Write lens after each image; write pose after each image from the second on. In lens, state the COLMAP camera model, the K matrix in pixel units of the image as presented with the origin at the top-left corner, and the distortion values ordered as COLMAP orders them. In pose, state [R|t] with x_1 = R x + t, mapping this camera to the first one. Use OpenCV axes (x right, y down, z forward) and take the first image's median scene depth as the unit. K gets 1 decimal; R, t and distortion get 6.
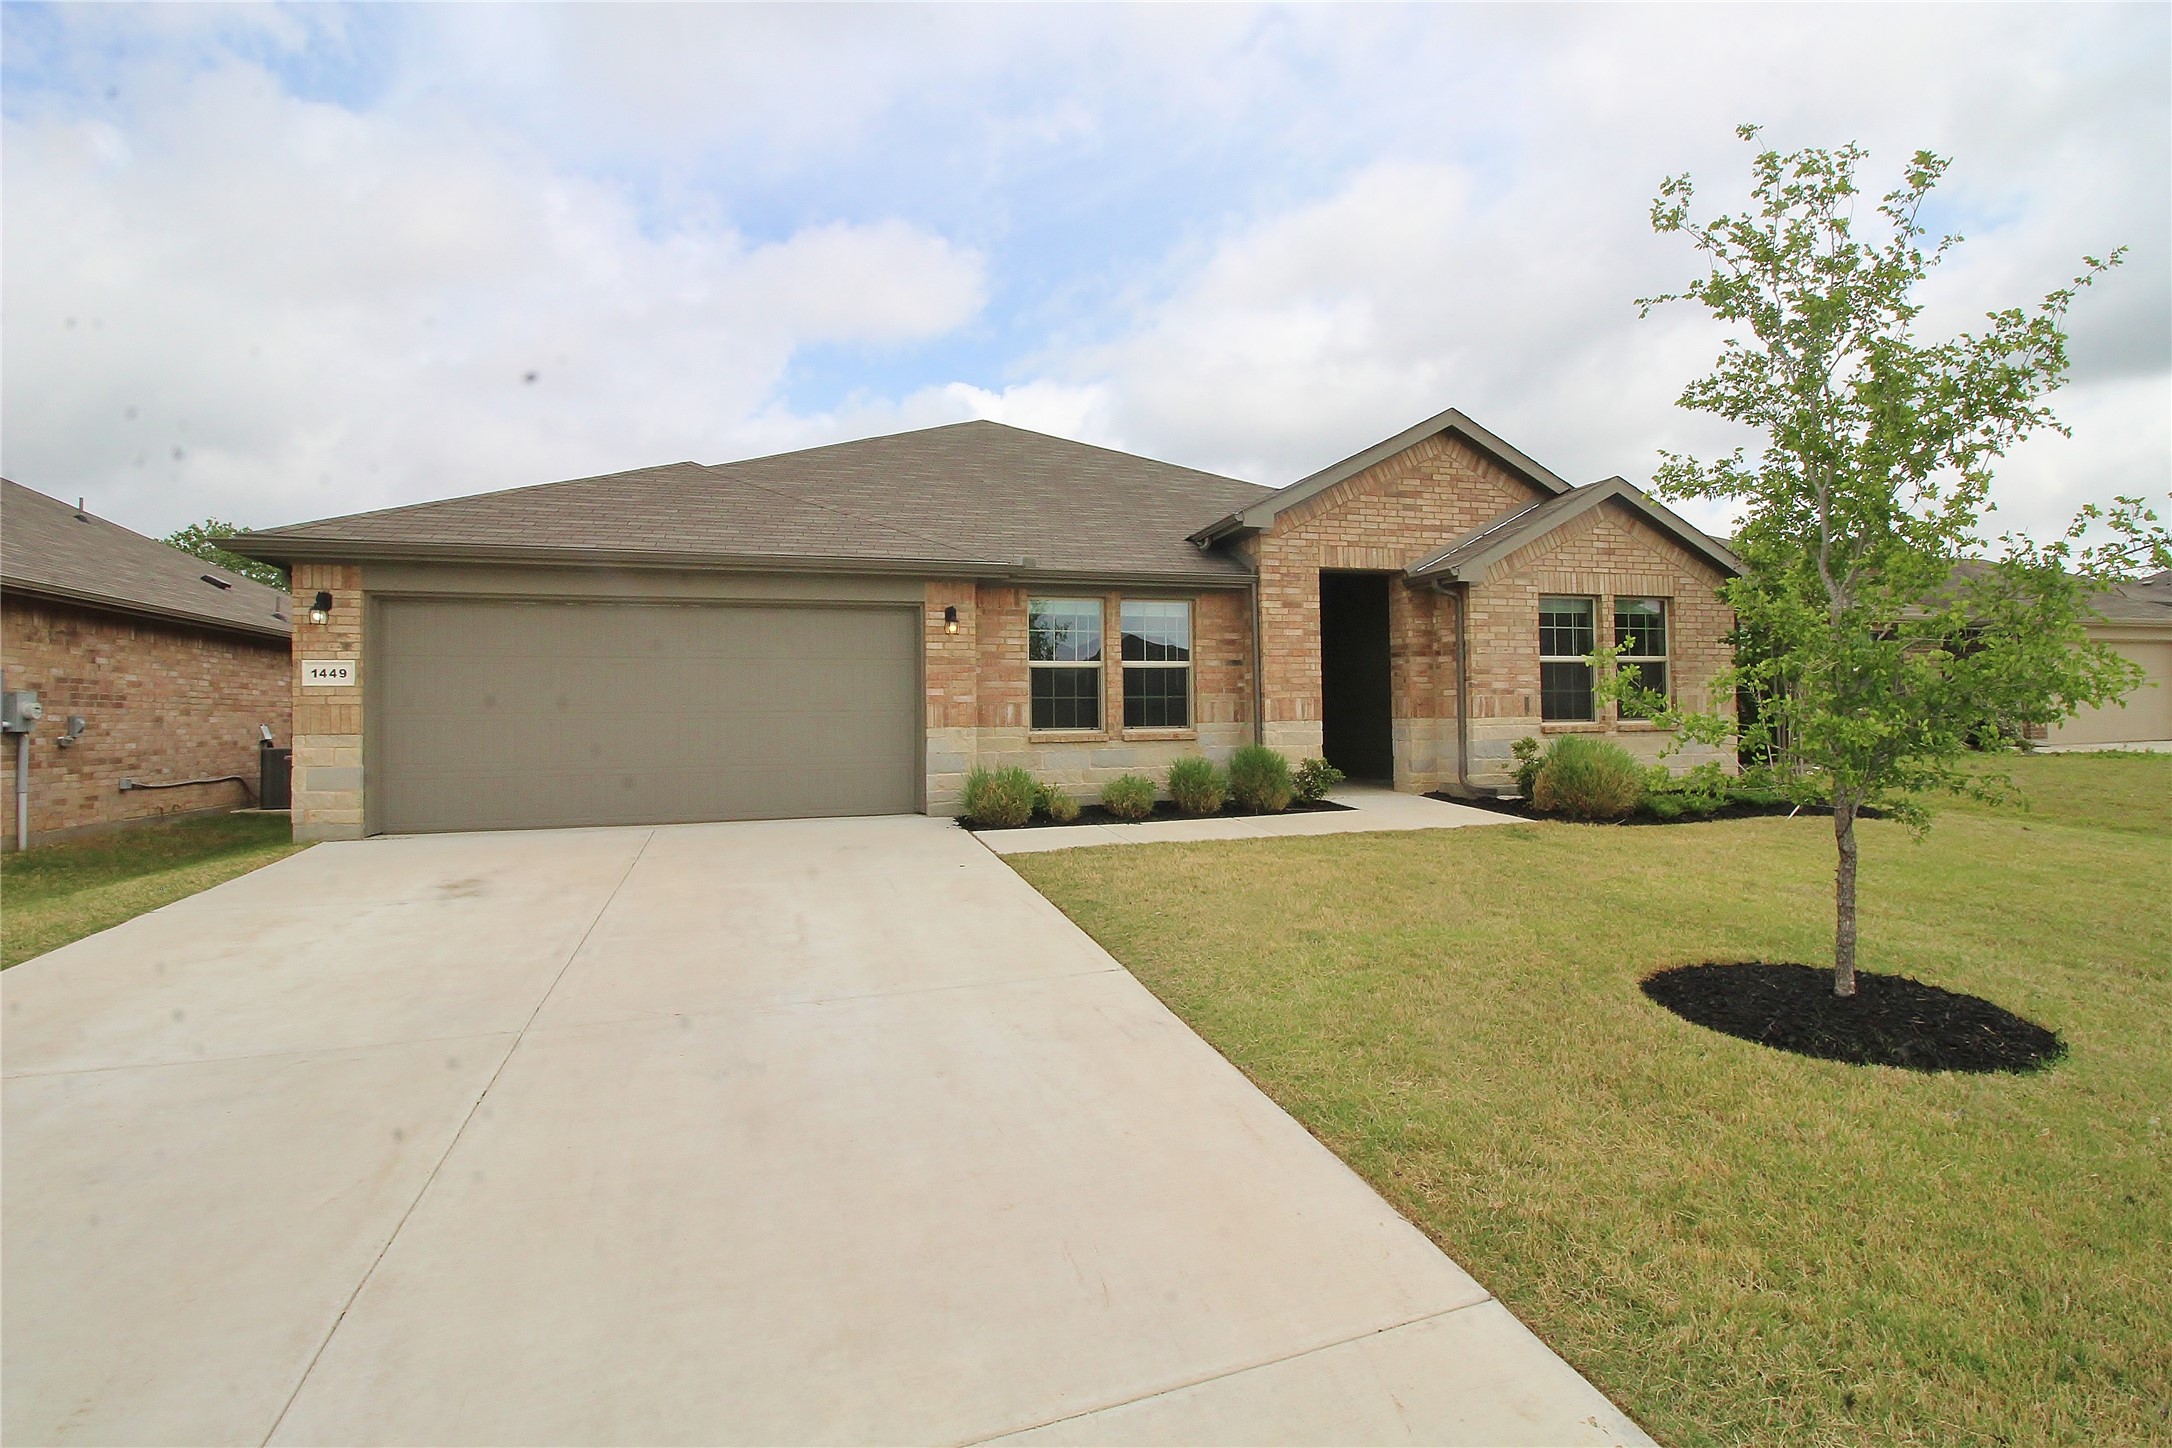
lens RADIAL K [[1004.0, 0, 1097.3], [0, 1004.0, 689.7], [0, 0, 1]] dist [-0.002913, -0.011686]
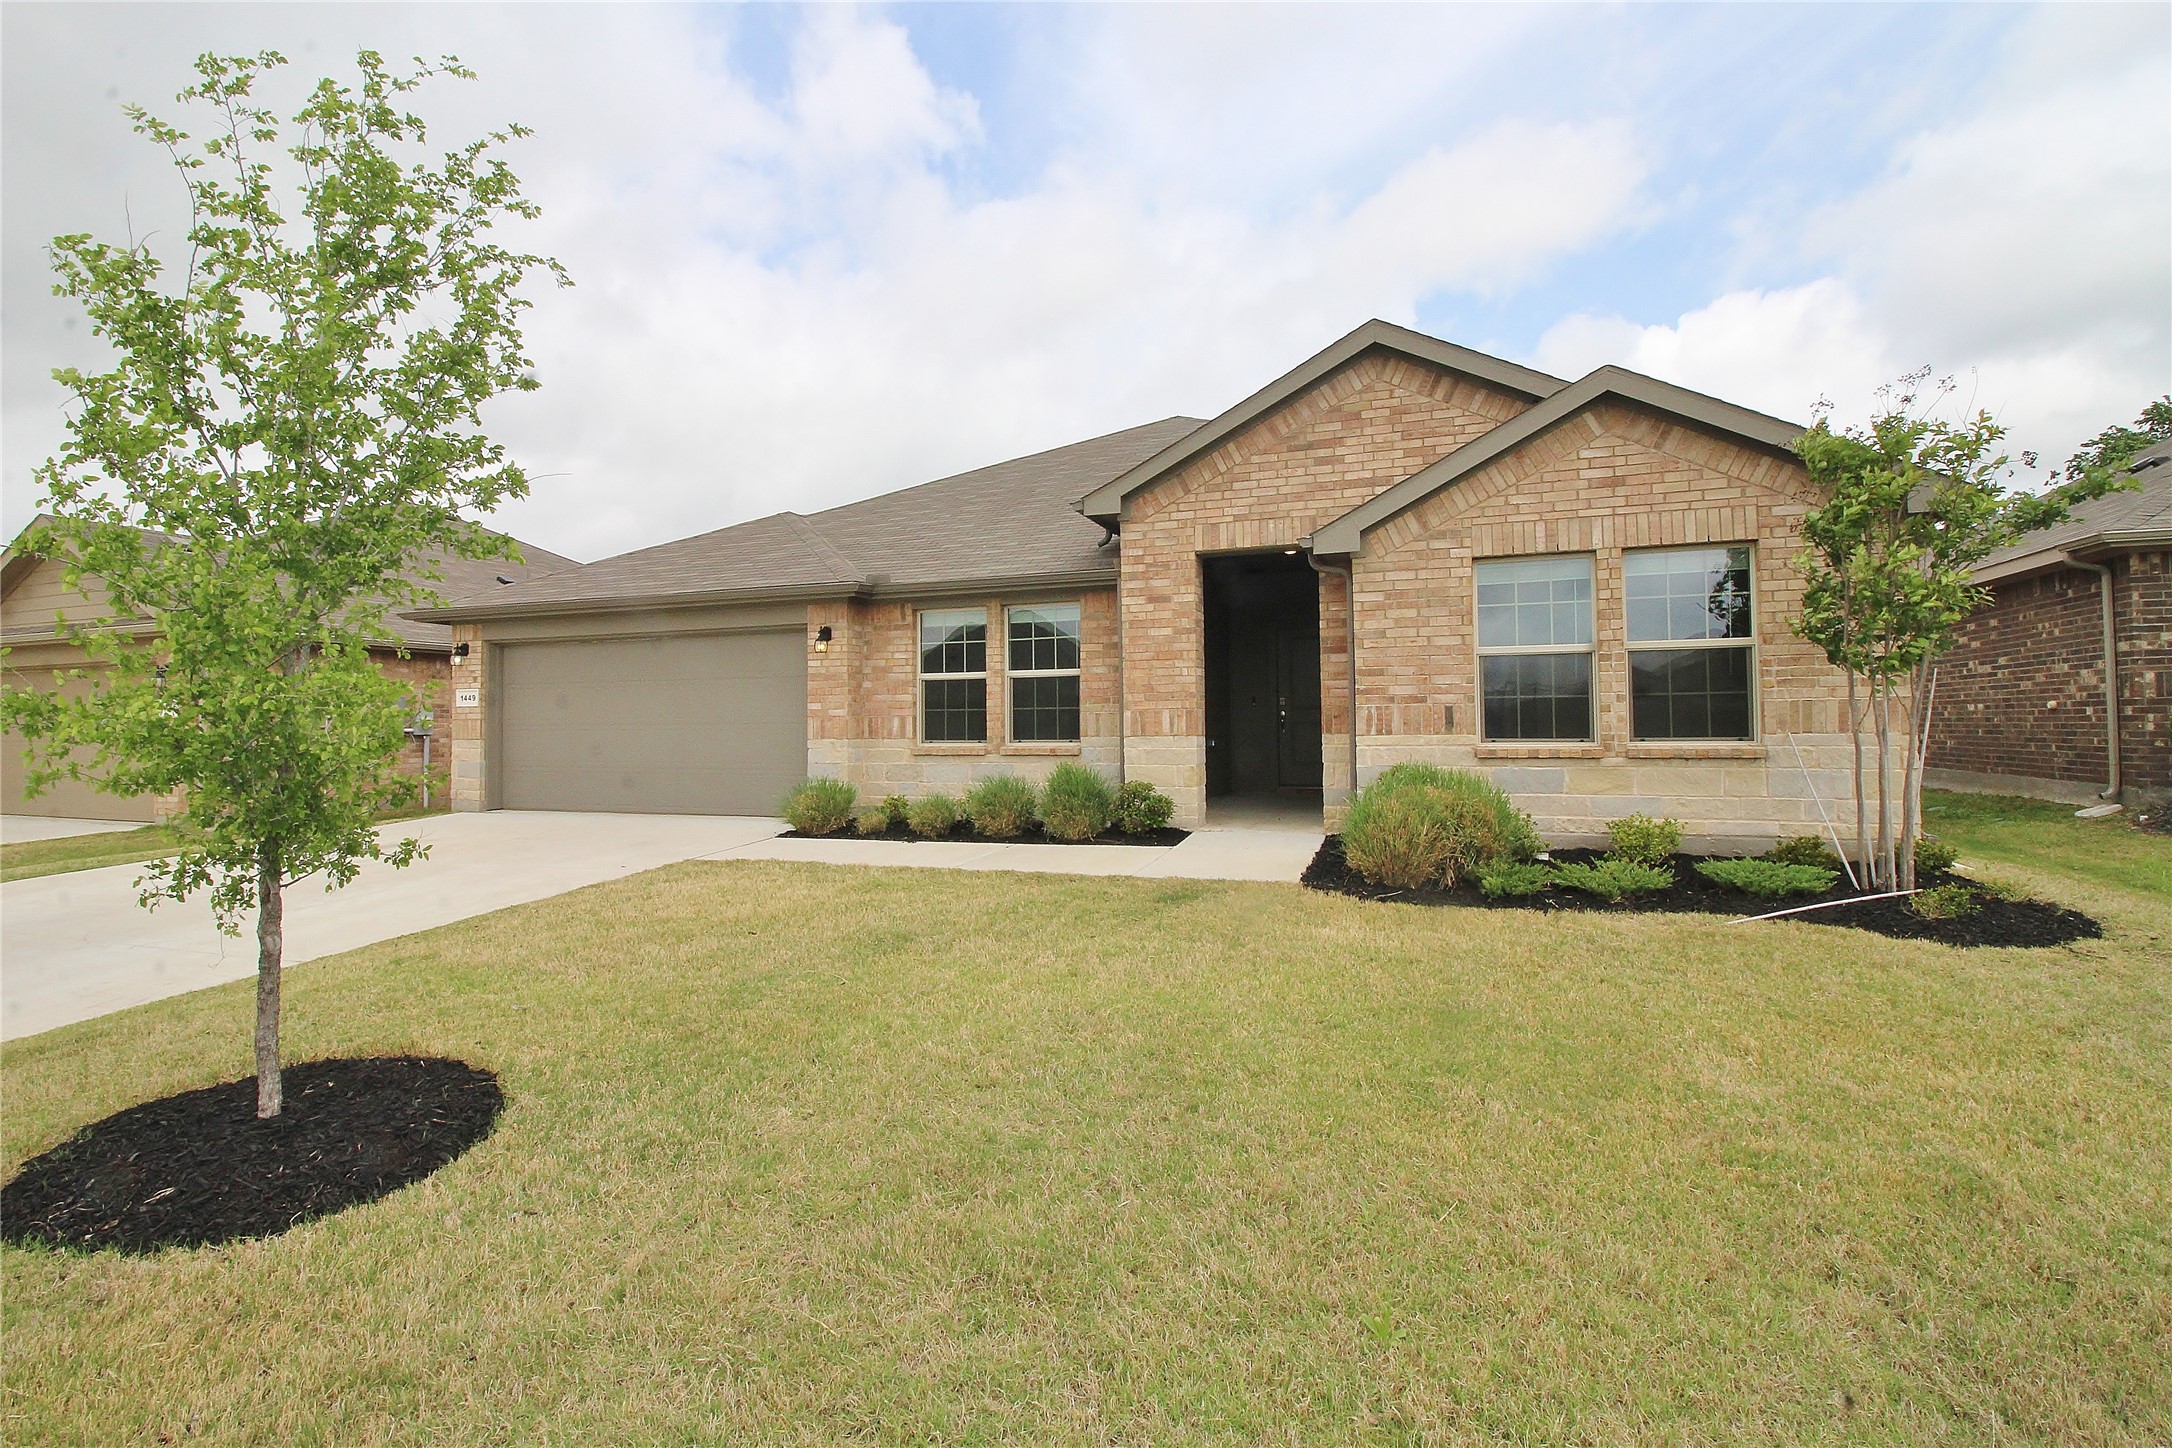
lens RADIAL K [[1004.0, 0, 1097.3], [0, 1004.0, 689.7], [0, 0, 1]] dist [-0.002913, -0.011686]
pose [[0.798092, -0.015335, -0.602340, 0.663314], [0.016071, 0.999862, -0.004161, -0.005507], [0.602321, -0.006359, 0.798229, 0.290557]]
